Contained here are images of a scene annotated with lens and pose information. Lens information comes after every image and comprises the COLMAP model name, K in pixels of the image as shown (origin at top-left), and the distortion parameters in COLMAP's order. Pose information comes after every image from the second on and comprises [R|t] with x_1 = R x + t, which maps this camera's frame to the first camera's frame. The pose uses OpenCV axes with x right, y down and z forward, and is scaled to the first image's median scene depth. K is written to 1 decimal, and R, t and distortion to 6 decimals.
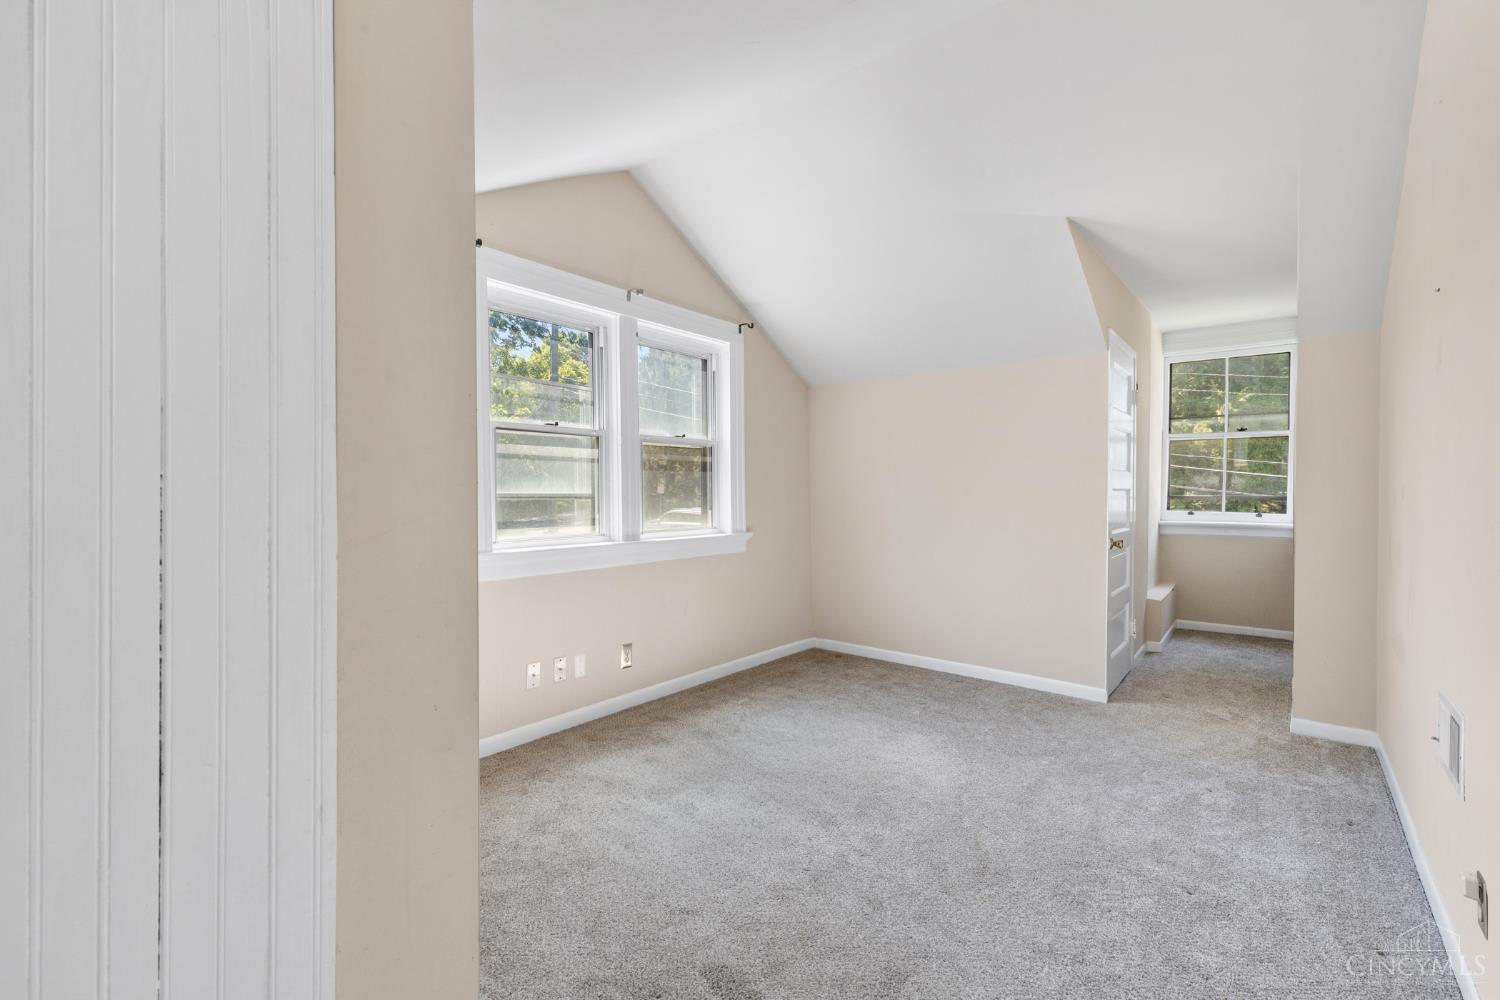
lens RADIAL K [[673.0, 0, 747.2], [0, 673.0, 493.9], [0, 0, 1]] dist [-0.000486, -0.000010]
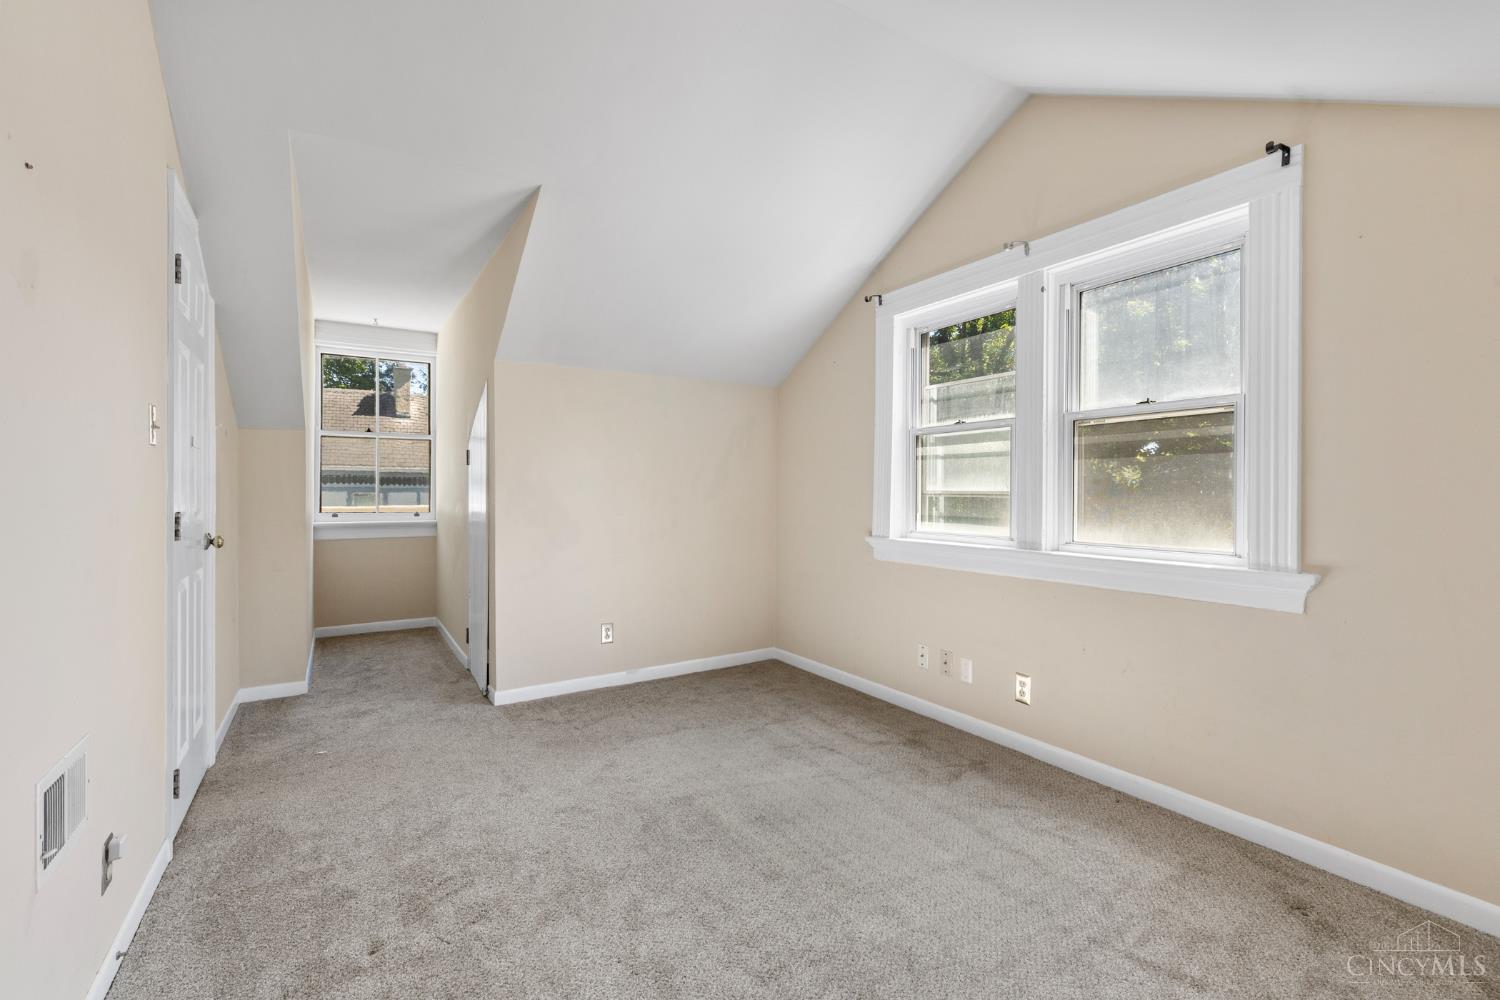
lens RADIAL K [[673.0, 0, 747.7], [0, 673.0, 496.2], [0, 0, 1]] dist [-0.000486, -0.000010]
pose [[-0.330290, 0.001820, -0.943878, 0.690713], [-0.010295, 0.999932, 0.005531, 0.004680], [0.943823, 0.011544, -0.330248, 0.930912]]
